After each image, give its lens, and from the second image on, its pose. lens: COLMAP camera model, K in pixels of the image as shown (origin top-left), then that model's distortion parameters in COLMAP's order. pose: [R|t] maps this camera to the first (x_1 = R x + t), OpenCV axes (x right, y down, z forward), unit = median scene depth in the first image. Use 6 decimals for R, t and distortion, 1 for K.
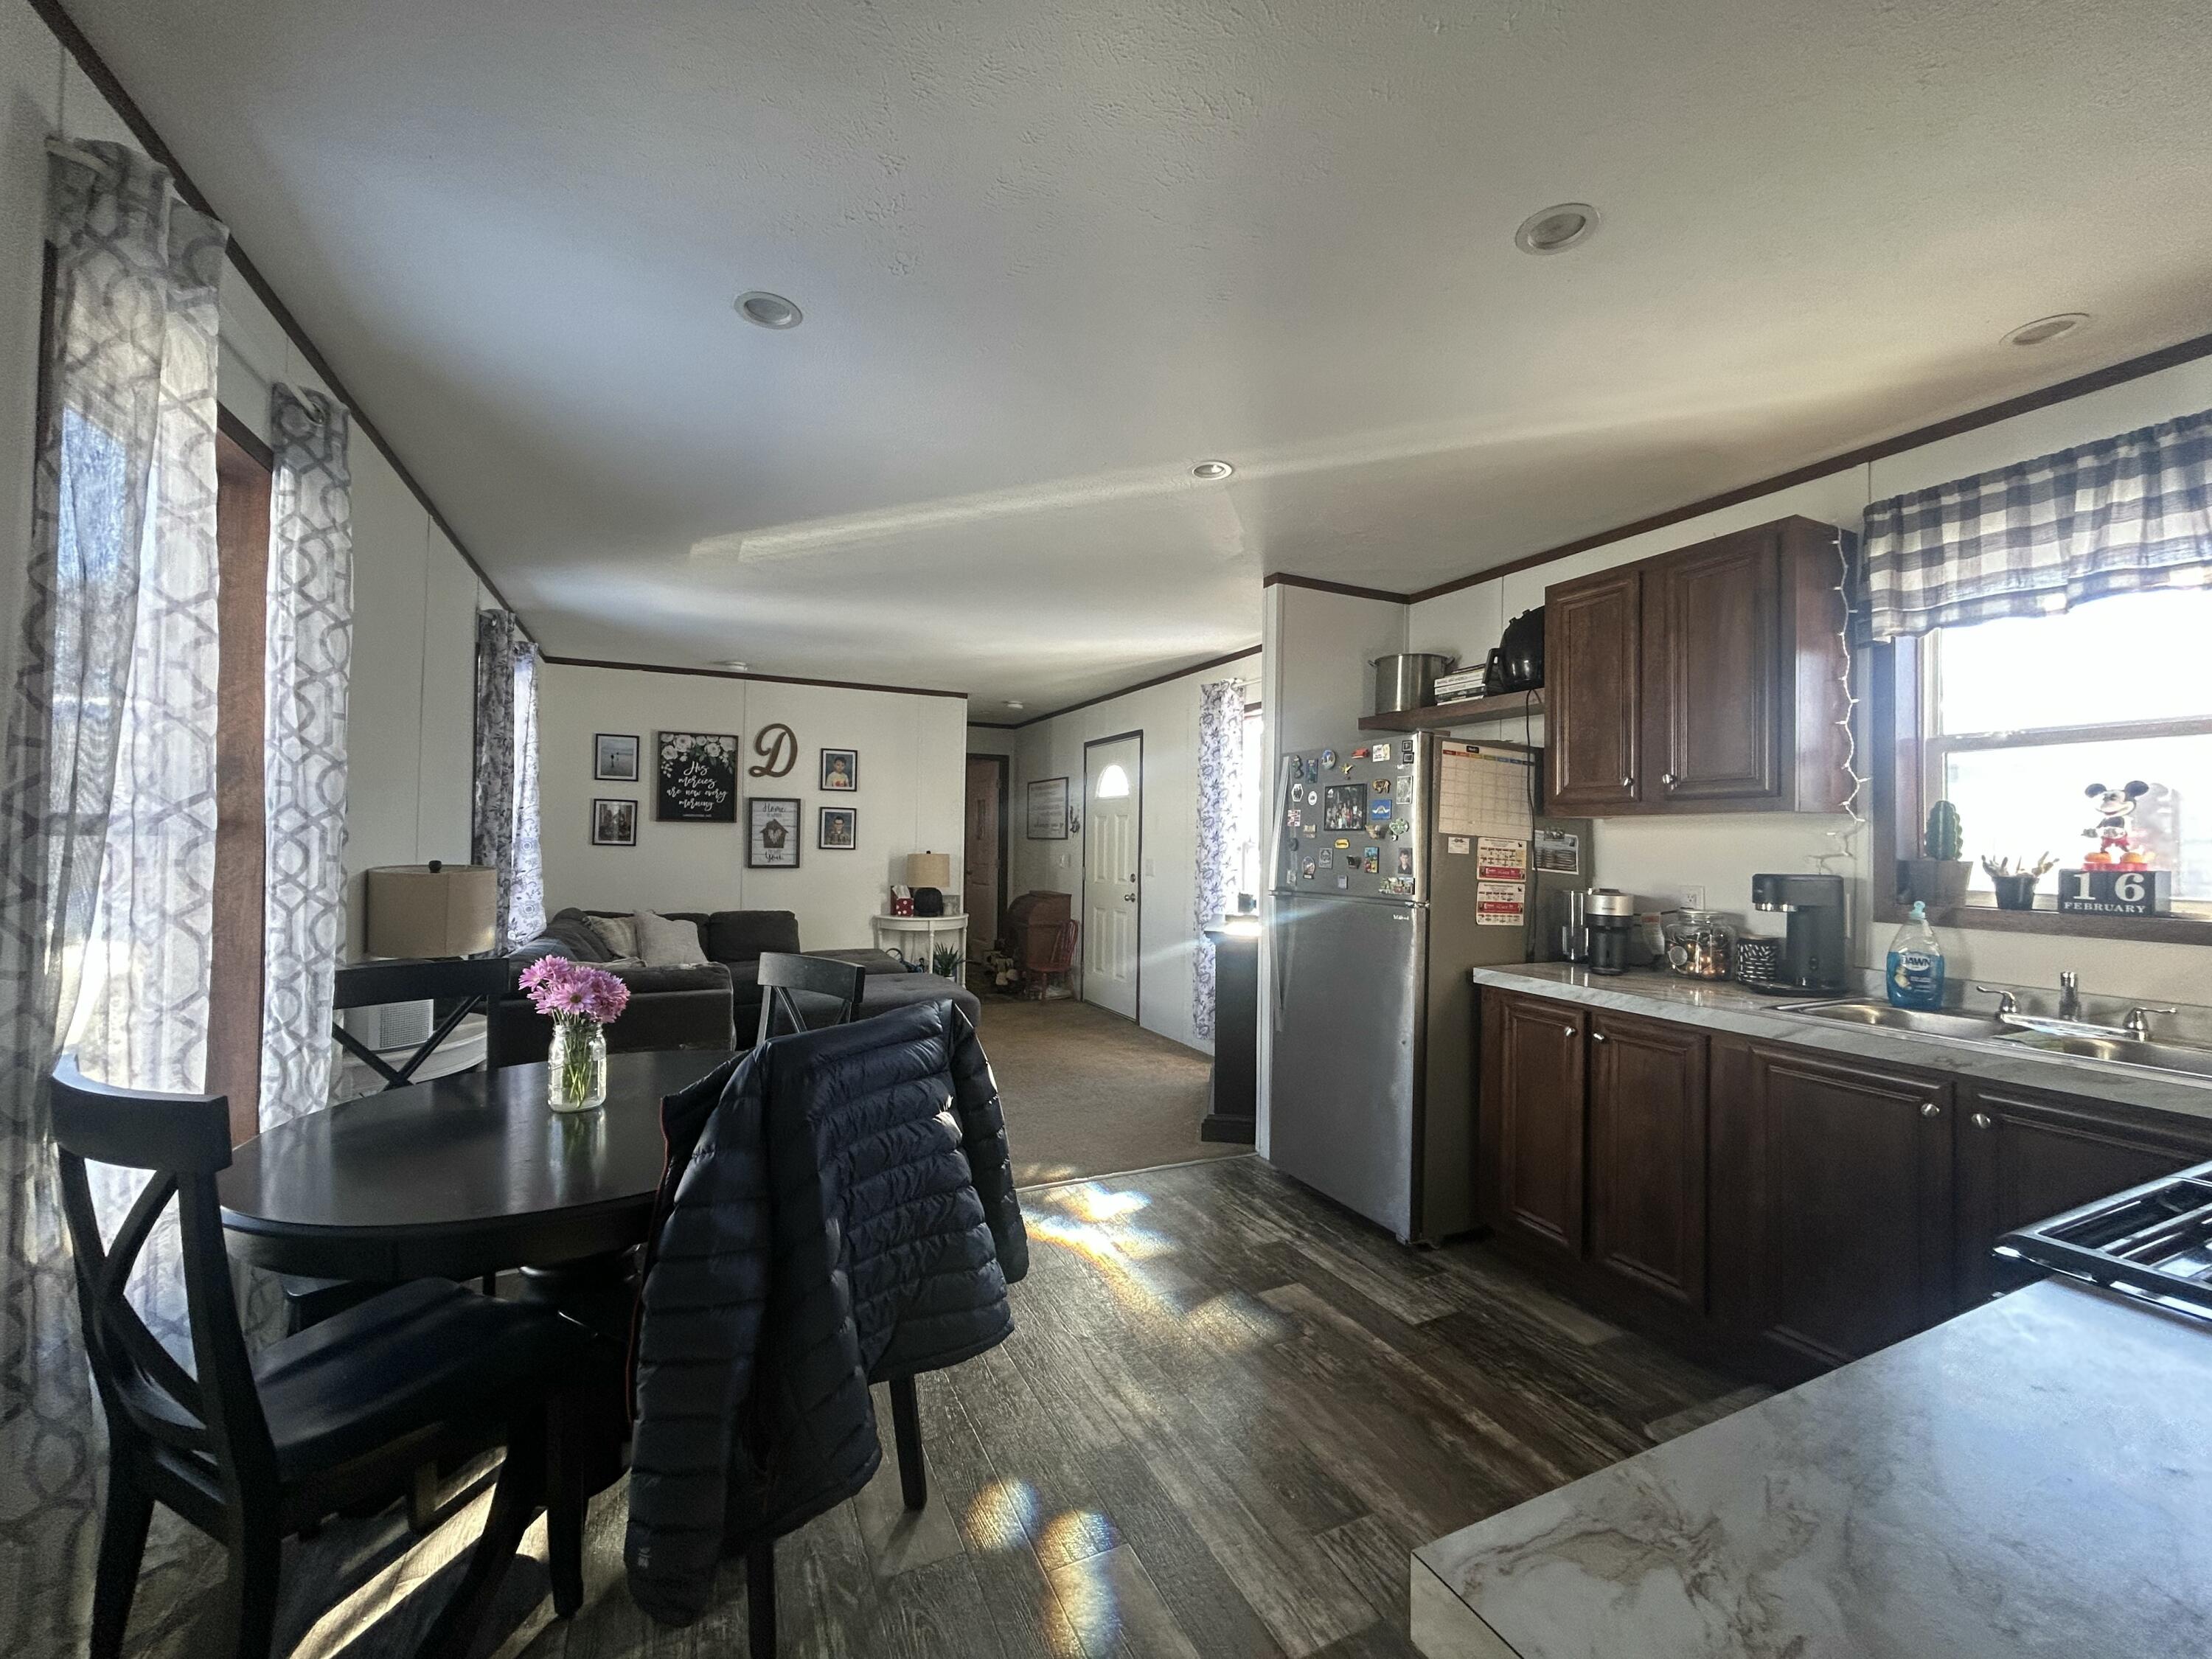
lens RADIAL K [[901.6, 0, 1106.0], [0, 901.6, 829.5], [0, 0, 1]] dist [0.000018, -0.000408]
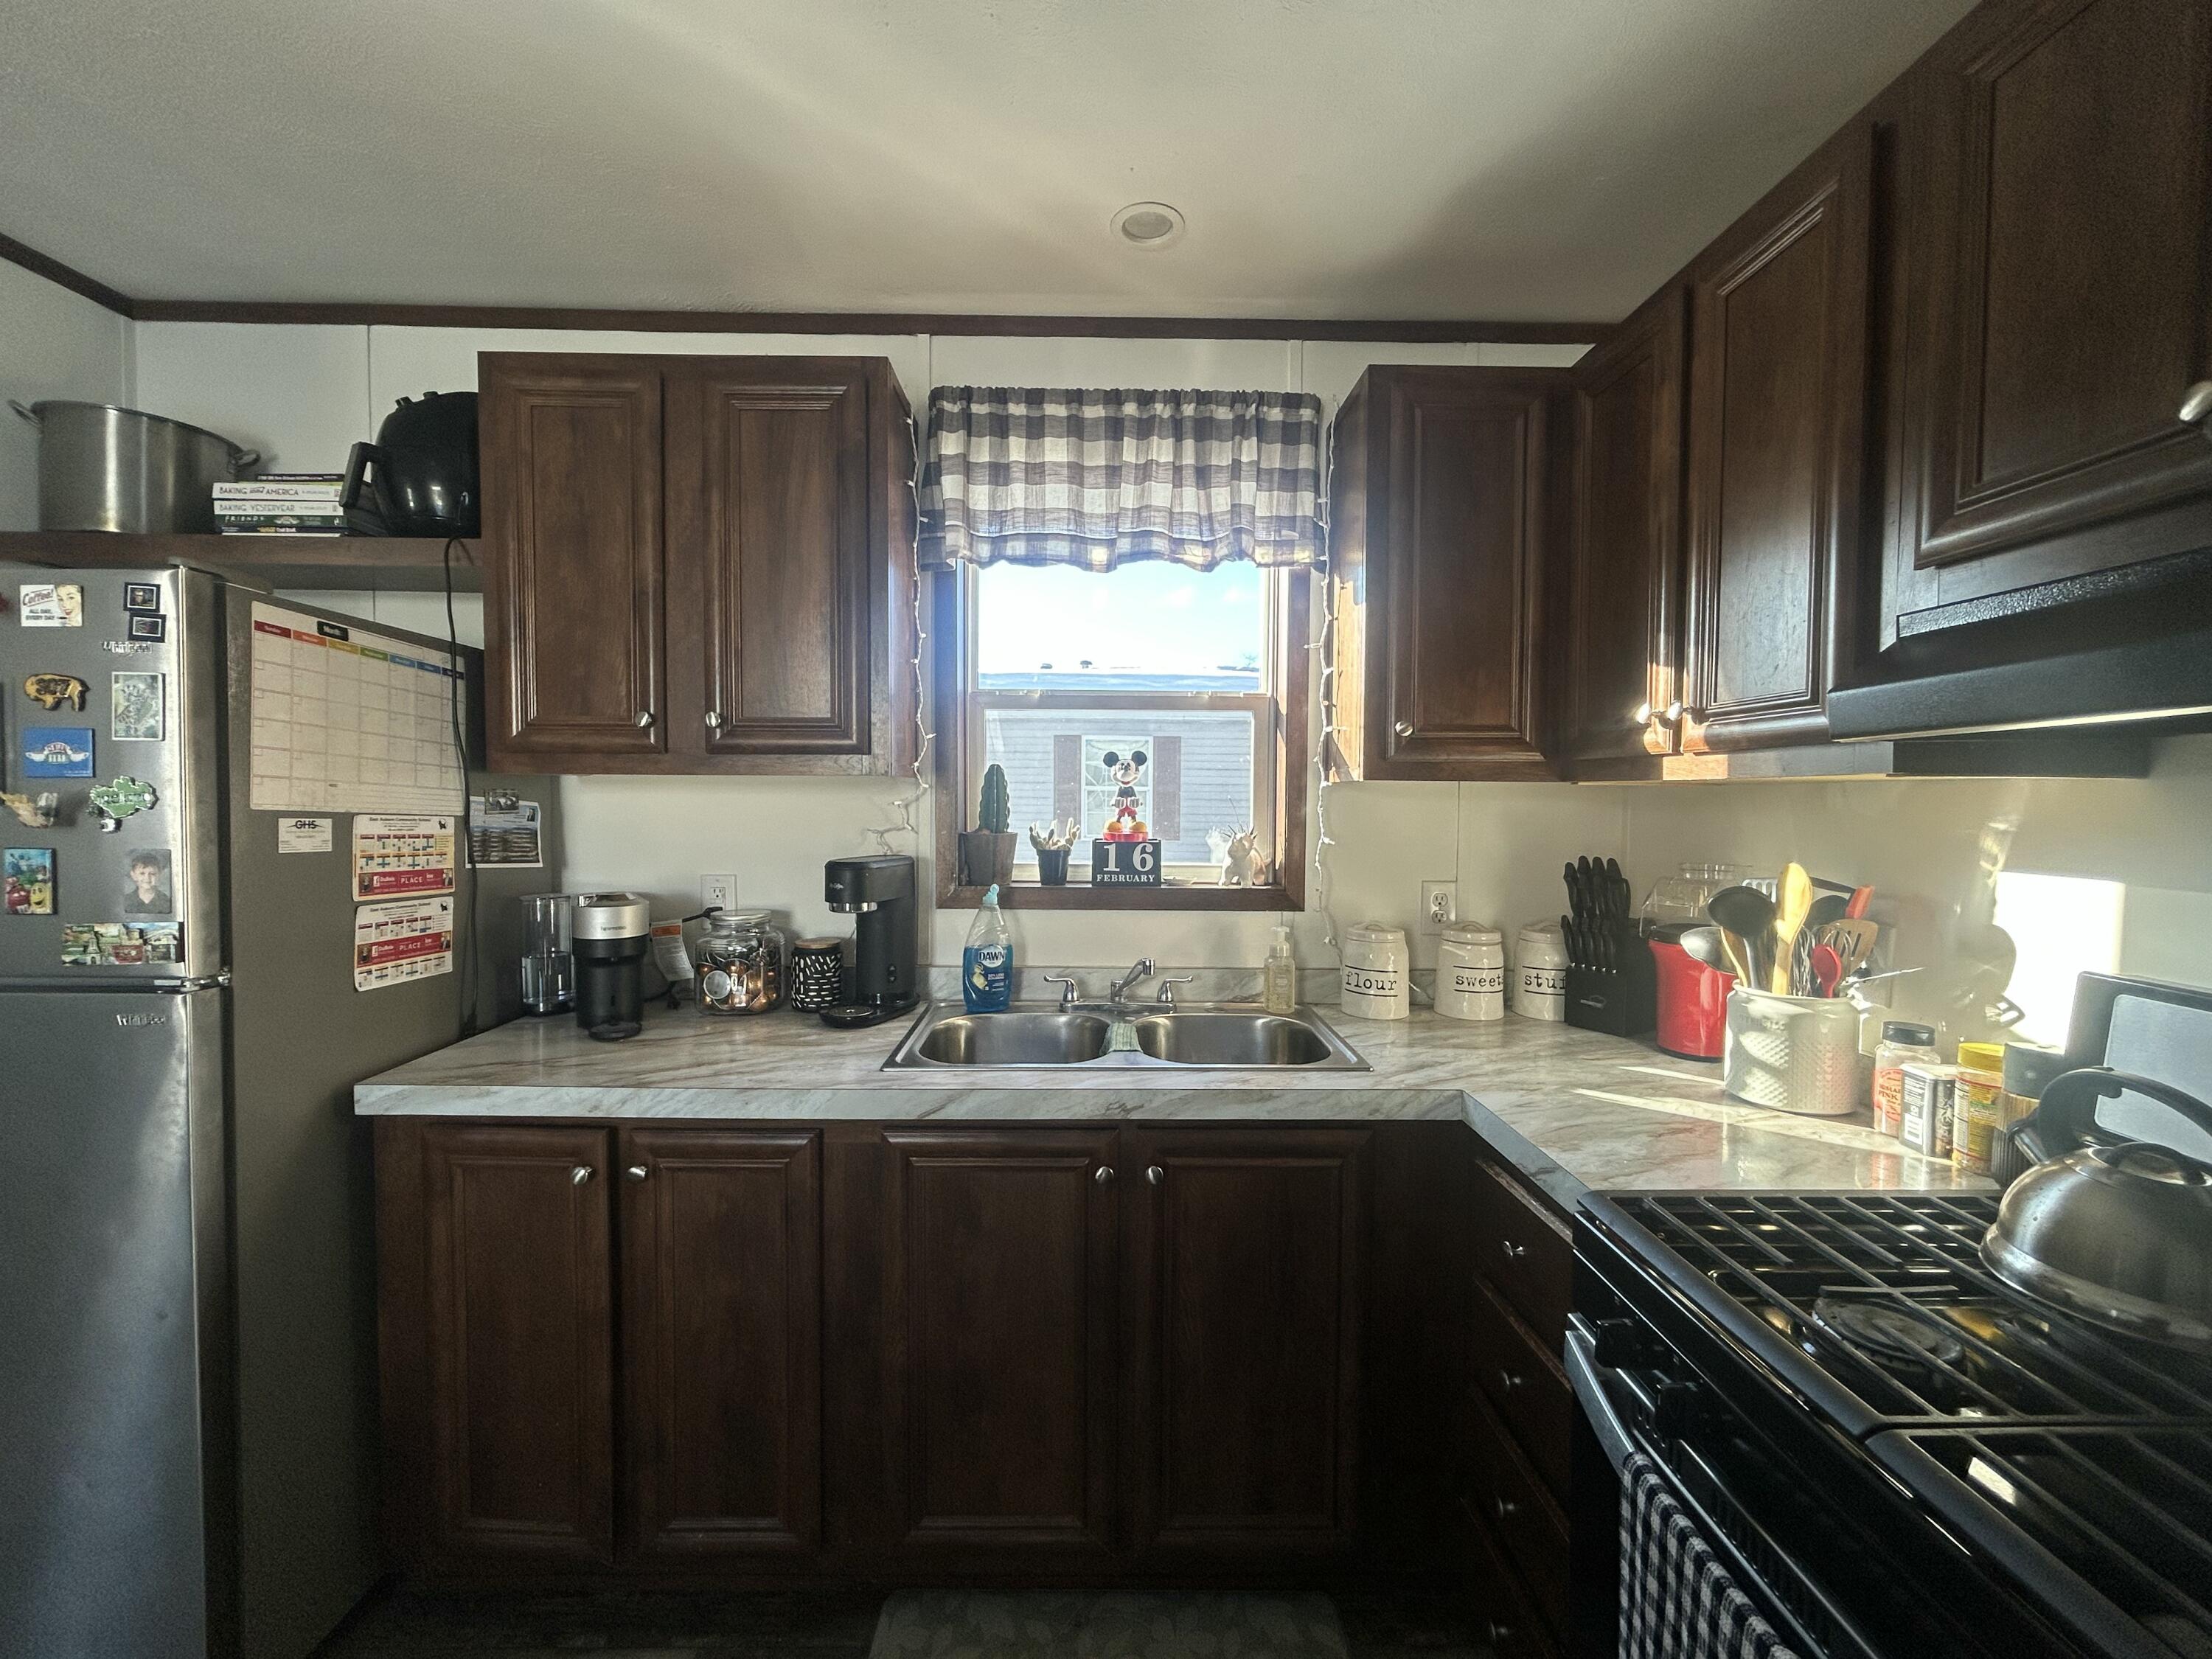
lens RADIAL K [[901.6, 0, 1106.0], [0, 901.6, 829.5], [0, 0, 1]] dist [0.000018, -0.000408]
pose [[0.420992, -0.050912, 0.905634, 0.155334], [-0.015291, 0.997883, 0.063206, -0.022629], [-0.906935, -0.040457, 0.419323, 0.464656]]
